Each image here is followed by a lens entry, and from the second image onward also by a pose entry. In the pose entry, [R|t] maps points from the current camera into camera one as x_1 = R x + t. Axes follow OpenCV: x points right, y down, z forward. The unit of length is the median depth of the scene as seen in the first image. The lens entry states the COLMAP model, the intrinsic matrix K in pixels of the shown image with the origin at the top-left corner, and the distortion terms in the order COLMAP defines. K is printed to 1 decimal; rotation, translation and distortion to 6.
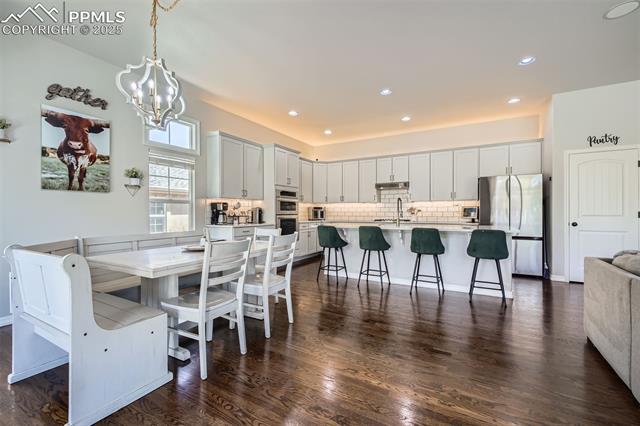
lens RADIAL K [[267.6, 0, 320.0], [0, 267.6, 213.0], [0, 0, 1]] dist [-0.001547, -0.000358]
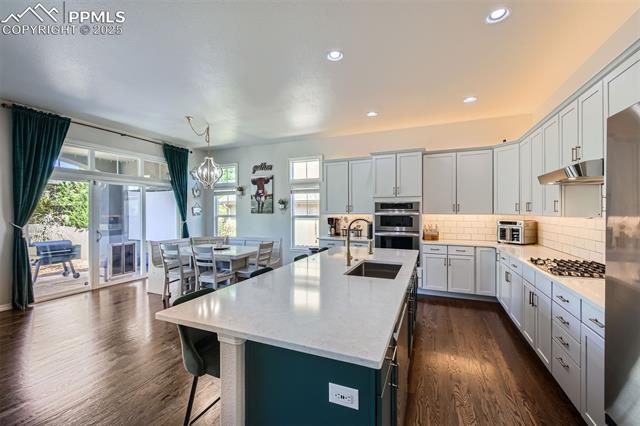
lens RADIAL K [[266.6, 0, 320.0], [0, 266.6, 213.0], [0, 0, 1]] dist [0.000472, 0.000003]
pose [[0.109704, 0.006403, -0.993944, 0.755356], [-0.003015, 0.999977, 0.006110, -0.061740], [0.993960, 0.002326, 0.109721, 0.764213]]
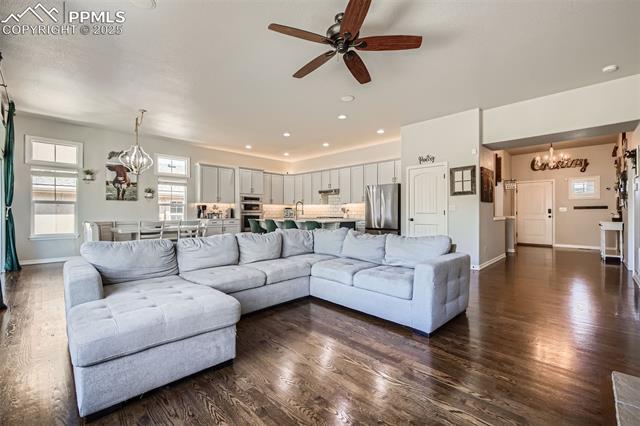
lens RADIAL K [[275.4, 0, 320.0], [0, 275.4, 213.0], [0, 0, 1]] dist [0.001141, 0.000091]
pose [[0.966451, 0.002644, -0.256836, 0.725348], [-0.003708, 0.999986, -0.003656, 0.012086], [0.256823, 0.004485, 0.966448, -0.434914]]
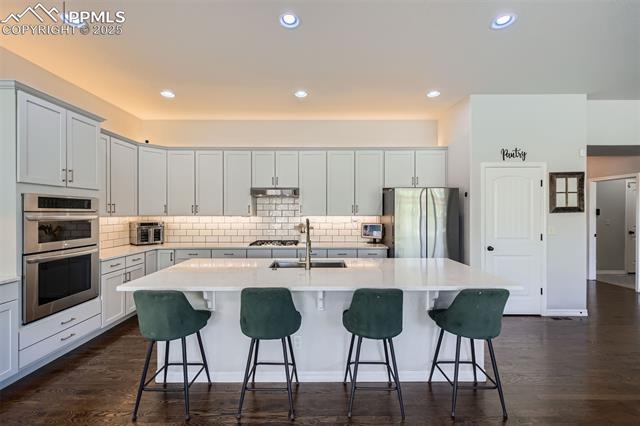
lens RADIAL K [[274.3, 0, 320.0], [0, 274.3, 213.0], [0, 0, 1]] dist [0.003477, 0.000180]
pose [[0.866643, -0.000558, 0.498929, 0.023981], [0.000920, 0.999999, -0.000480, -0.061737], [-0.498929, 0.000875, 0.866643, 0.424476]]
